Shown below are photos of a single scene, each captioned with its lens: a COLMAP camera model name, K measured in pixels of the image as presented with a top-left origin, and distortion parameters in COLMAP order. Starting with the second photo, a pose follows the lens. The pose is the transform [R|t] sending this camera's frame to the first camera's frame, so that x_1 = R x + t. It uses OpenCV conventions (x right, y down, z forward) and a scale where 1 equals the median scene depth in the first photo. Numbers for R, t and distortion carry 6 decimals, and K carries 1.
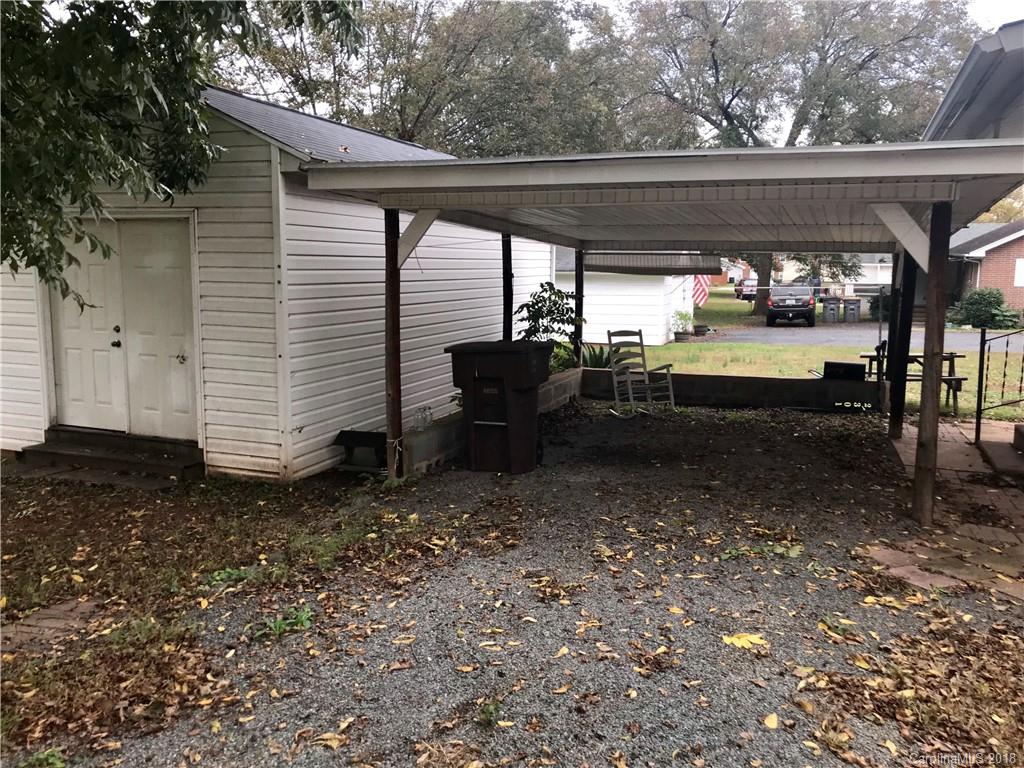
lens RADIAL K [[840.2, 0, 512.0], [0, 840.2, 384.0], [0, 0, 1]] dist [0.049730, 0.001178]
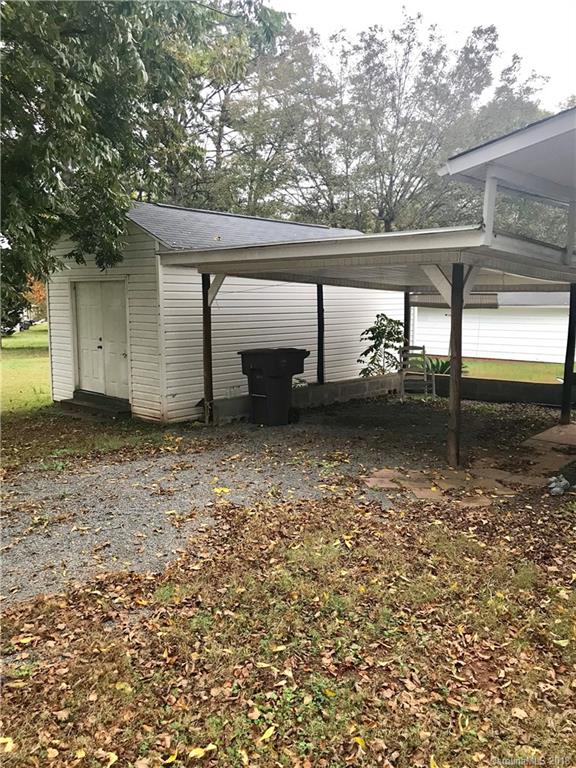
lens RADIAL K [[630.2, 0, 290.6], [0, 630.2, 384.6], [0, 0, 1]] dist [0.049730, 0.001178]
pose [[0.930559, 0.038372, -0.364126, 0.461393], [-0.042157, 0.999108, -0.002448, 0.022469], [0.363707, 0.017628, 0.931347, -0.164335]]
